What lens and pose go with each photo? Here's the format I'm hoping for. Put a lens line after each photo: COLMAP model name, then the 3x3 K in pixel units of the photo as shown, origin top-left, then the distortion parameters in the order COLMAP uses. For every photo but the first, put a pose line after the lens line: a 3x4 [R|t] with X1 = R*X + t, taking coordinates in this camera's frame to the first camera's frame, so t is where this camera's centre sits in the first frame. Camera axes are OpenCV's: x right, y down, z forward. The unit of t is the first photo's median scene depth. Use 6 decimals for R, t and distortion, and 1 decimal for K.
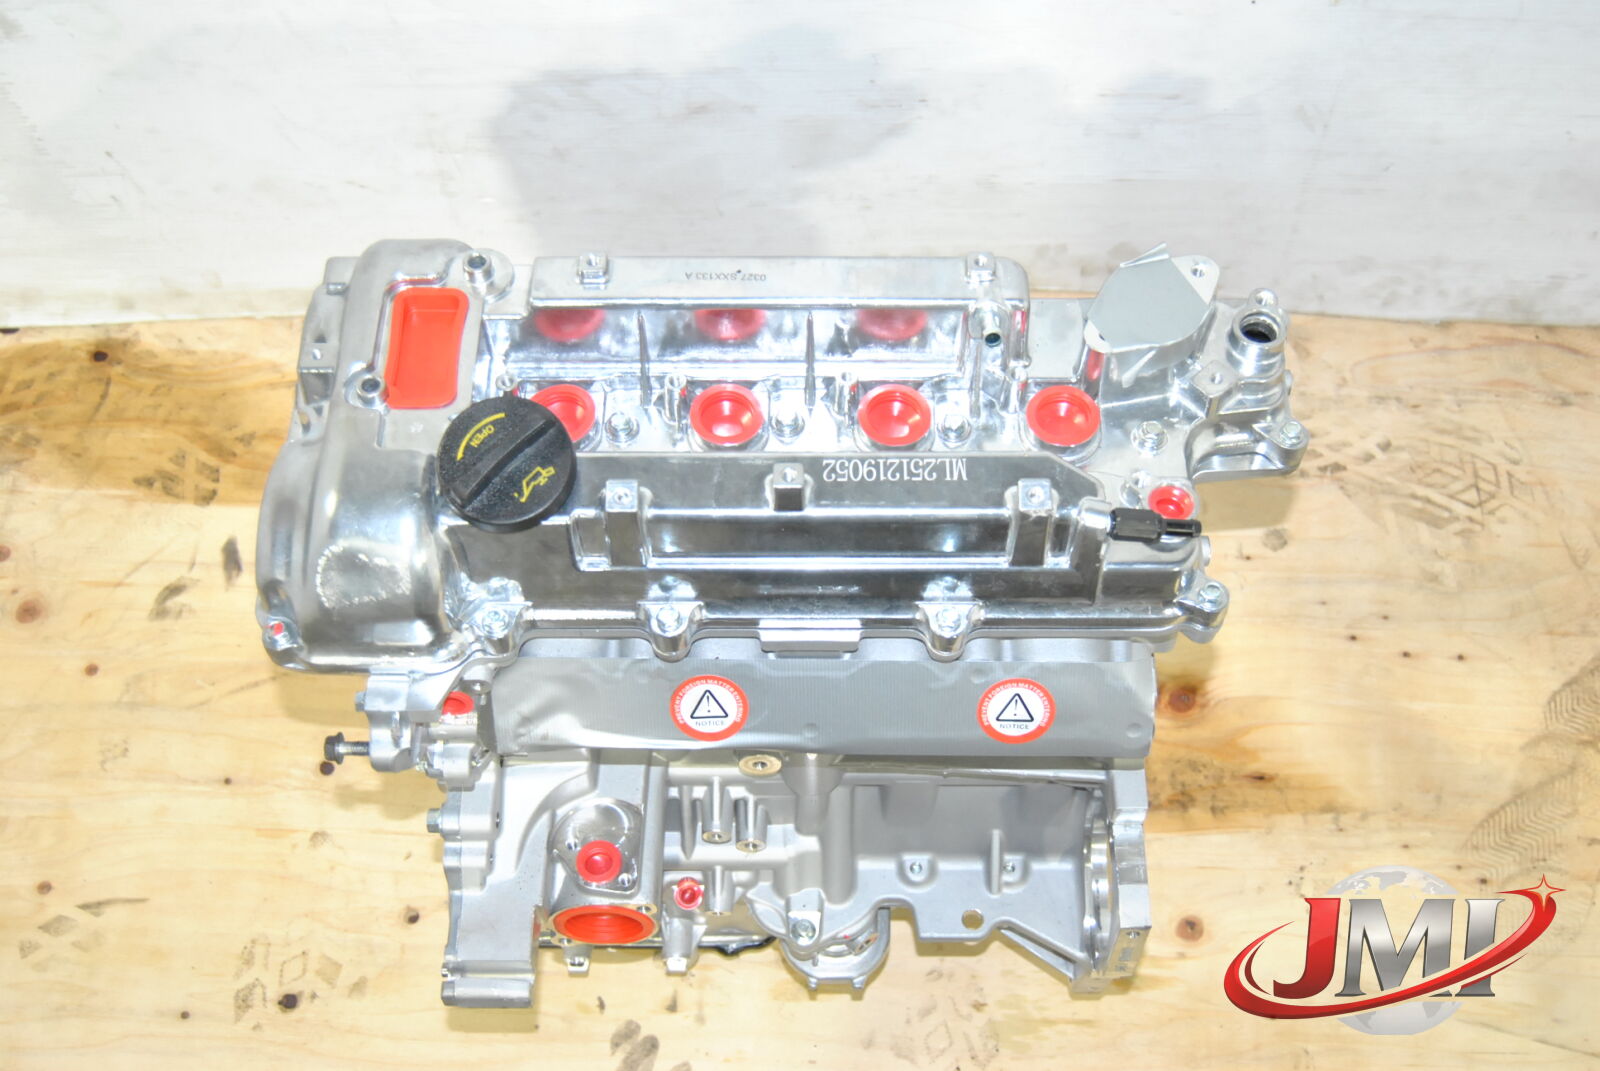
lens RADIAL K [[1945.2, 0, 824.5], [0, 1945.2, 538.1], [0, 0, 1]] dist [-0.059610, 0.015584]
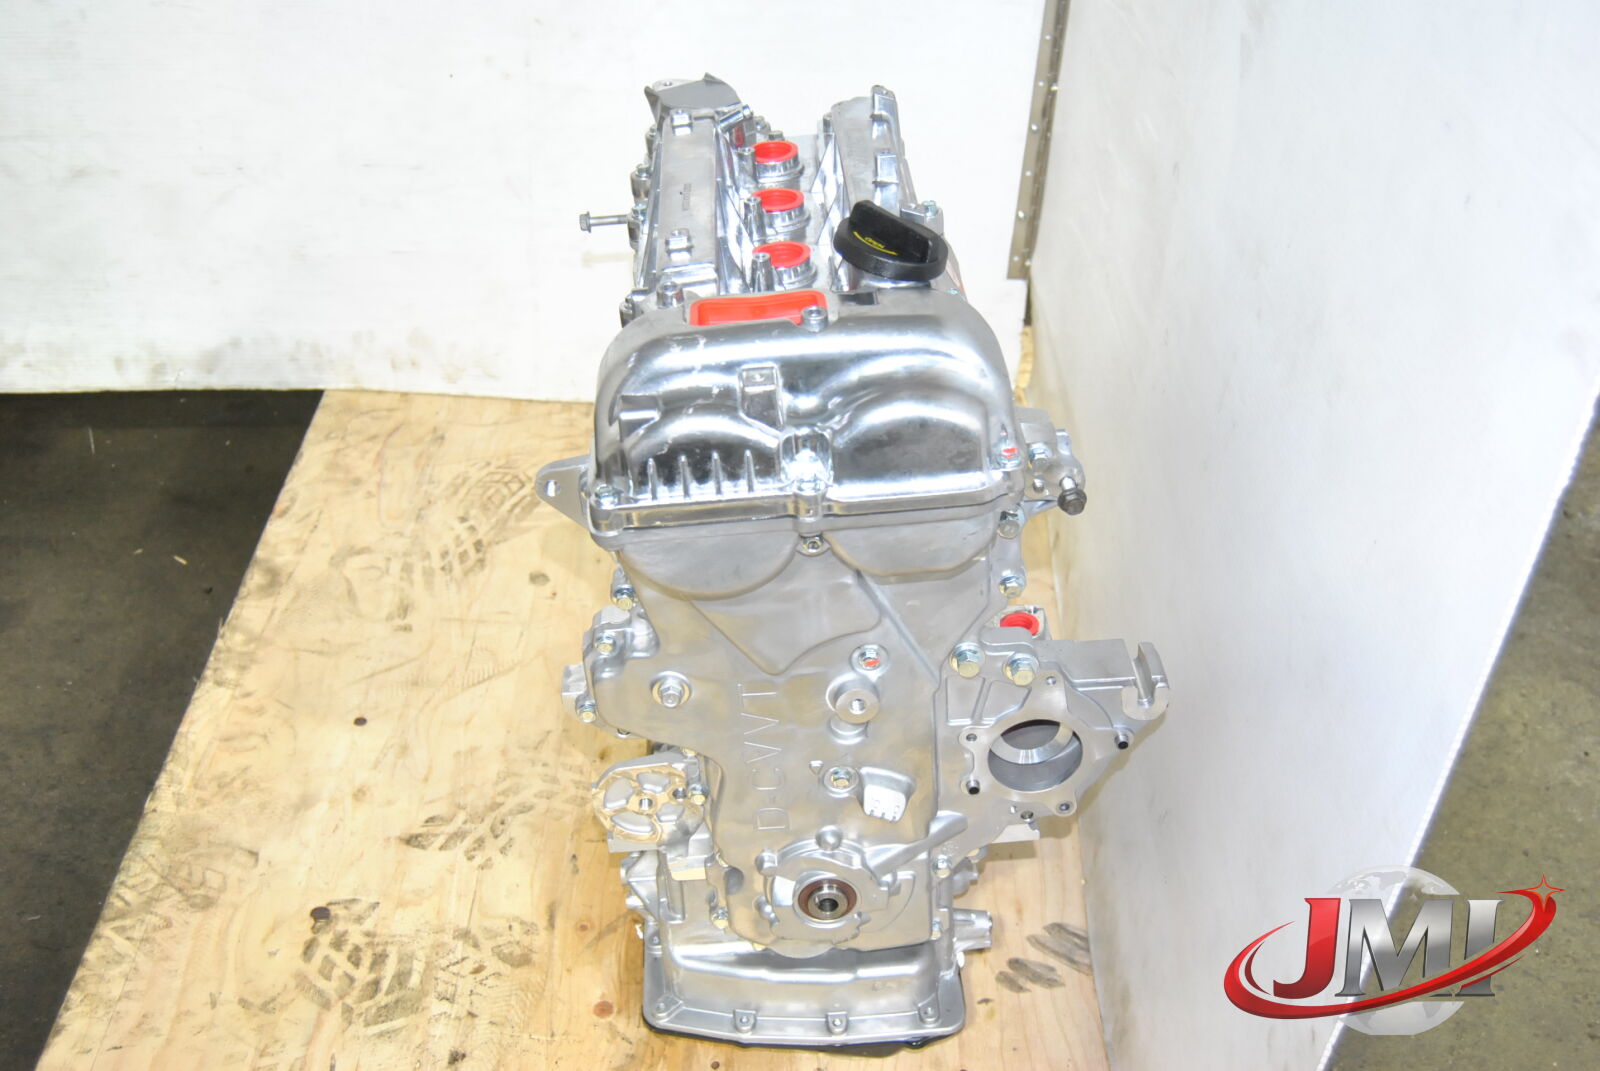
lens RADIAL K [[1781.6, 0, 807.9], [0, 1781.6, 539.5], [0, 0, 1]] dist [-0.069951, -0.002850]
pose [[-0.049447, -0.561756, 0.825824, -0.688159], [0.871645, 0.379419, 0.310285, -0.209694], [-0.487638, 0.735168, 0.470890, 0.380179]]
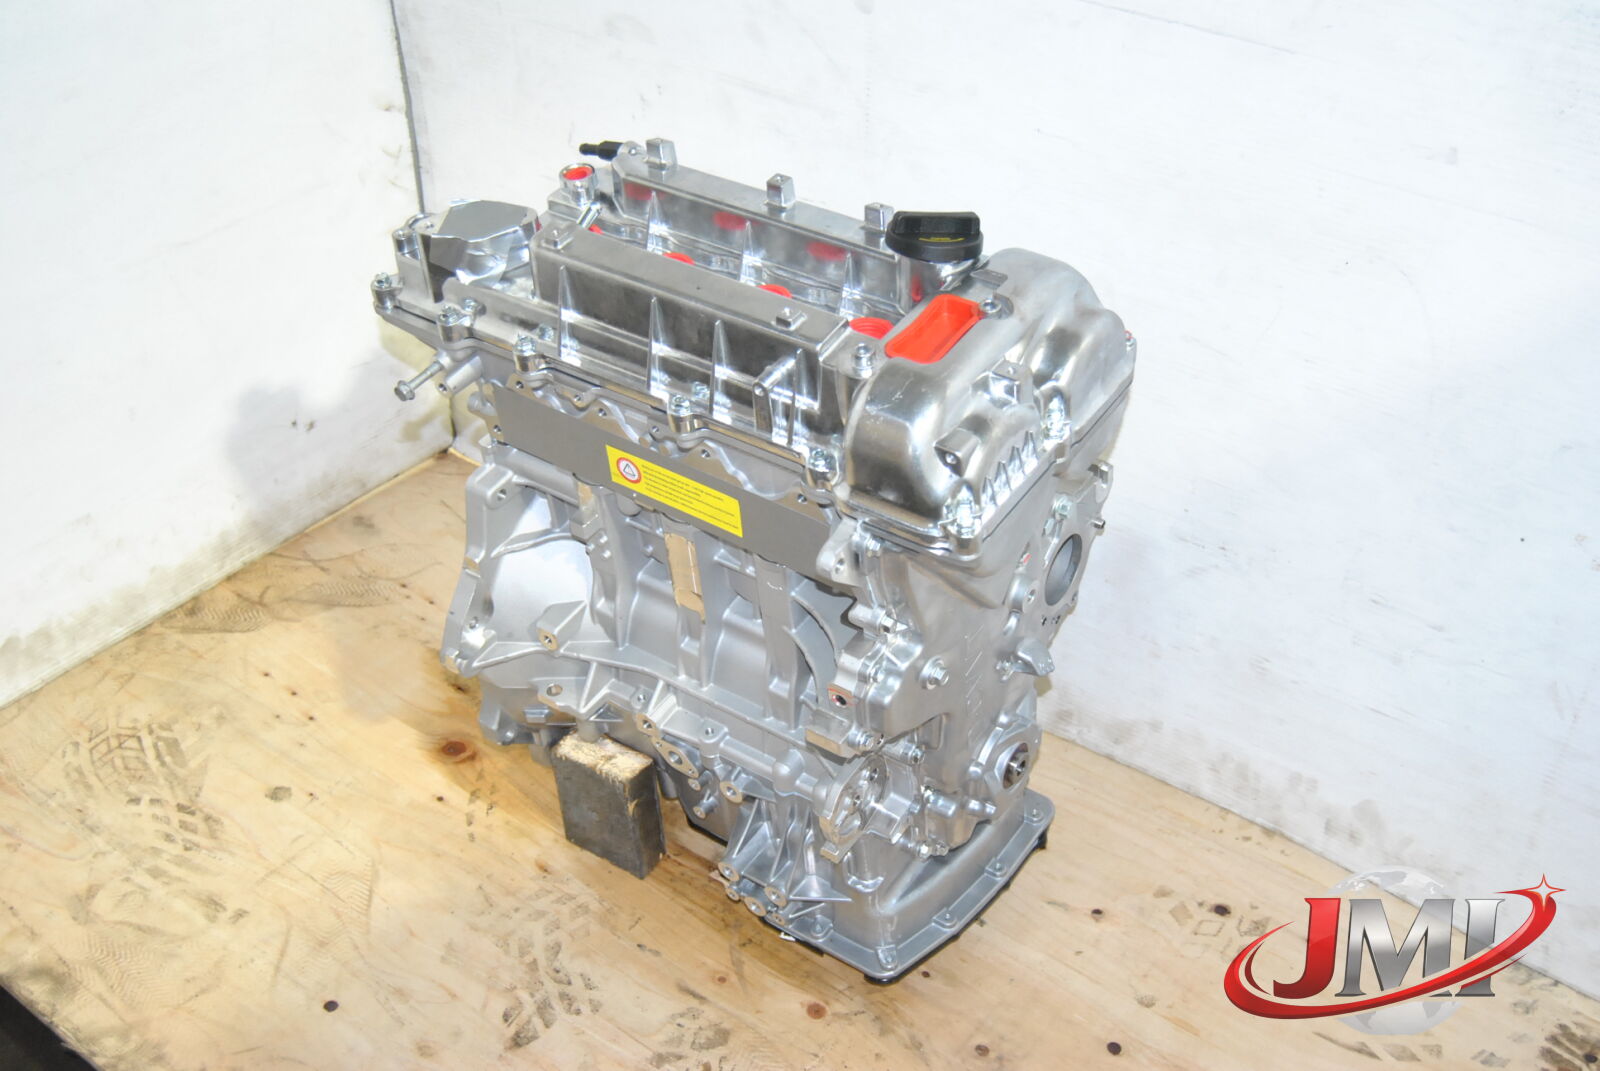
lens RADIAL K [[1811.0, 0, 800.0], [0, 1811.0, 535.5], [0, 0, 1]] dist [-0.062306, 0.015266]
pose [[-0.815524, -0.340237, 0.468146, -0.456866], [0.522555, -0.085276, 0.848330, -0.723097], [-0.248711, 0.936465, 0.247337, 0.532003]]
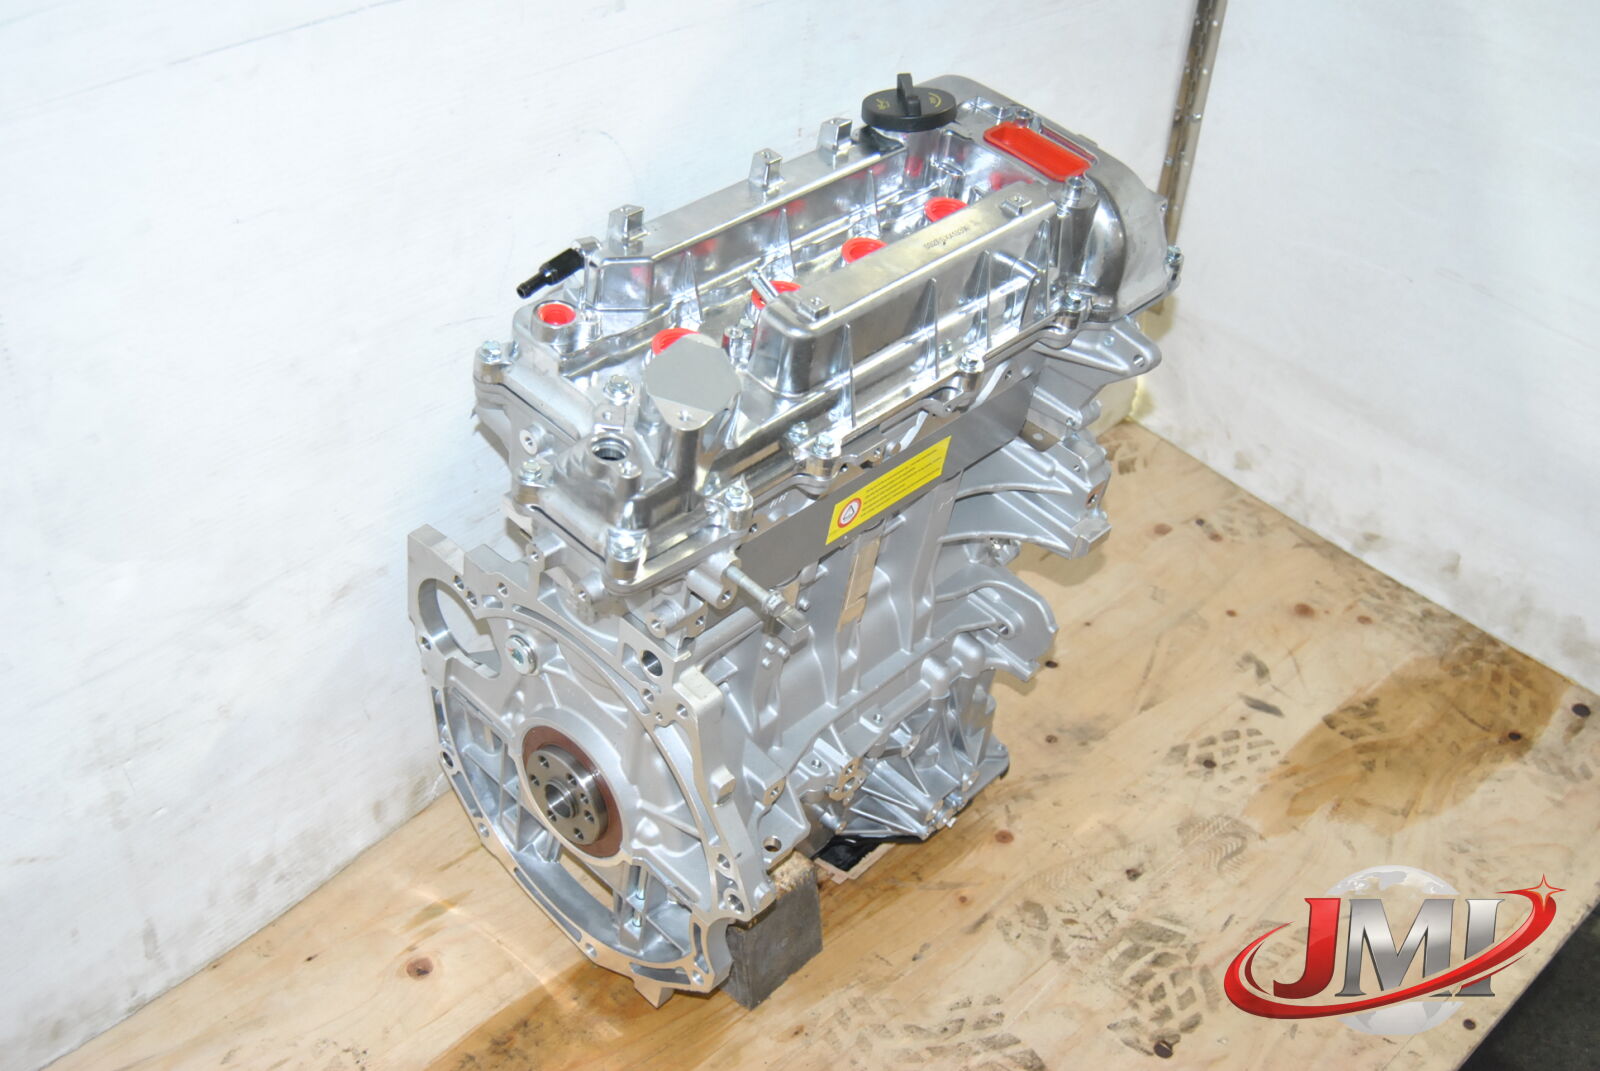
lens RADIAL K [[1781.6, 0, 807.9], [0, 1781.6, 539.5], [0, 0, 1]] dist [-0.069951, -0.002850]
pose [[-0.671486, 0.416837, -0.612661, 0.494518], [-0.690866, -0.053168, 0.721025, -0.569897], [0.267976, 0.907425, 0.323680, 0.496603]]
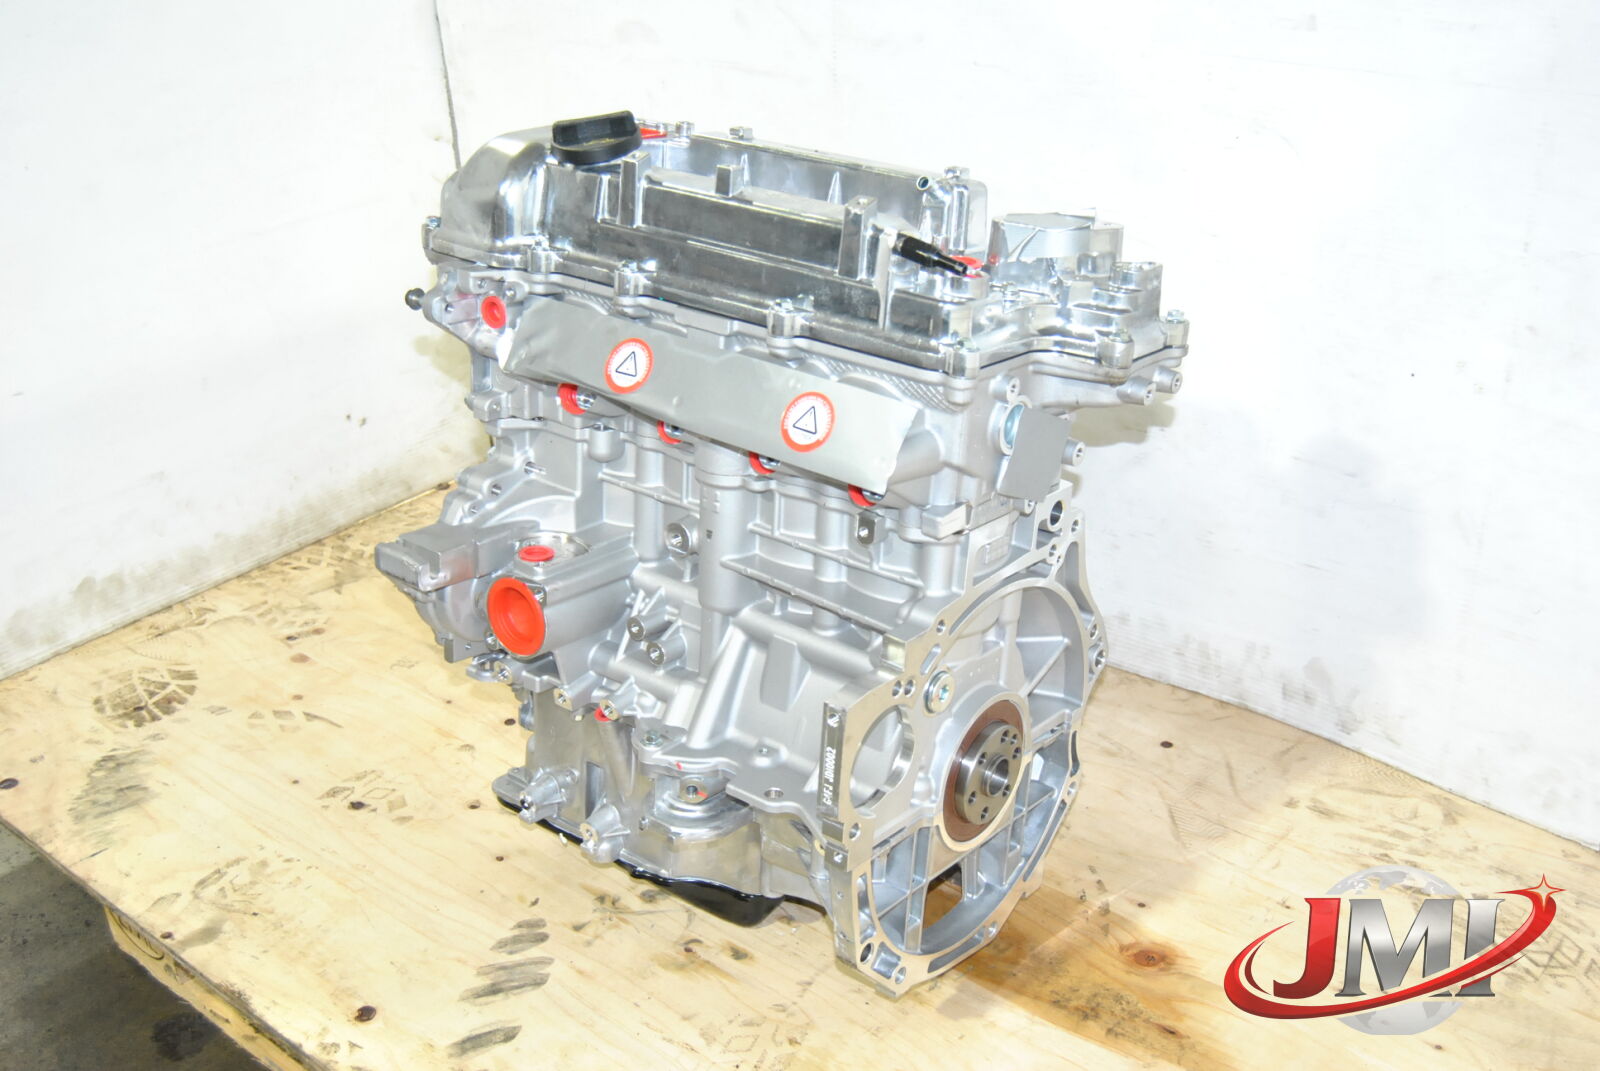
lens RADIAL K [[1781.6, 0, 807.9], [0, 1781.6, 539.5], [0, 0, 1]] dist [-0.069951, -0.002850]
pose [[0.787749, 0.267757, -0.554759, 0.483868], [-0.547024, 0.718148, -0.430149, 0.407736], [0.283224, 0.642316, 0.712190, 0.152593]]
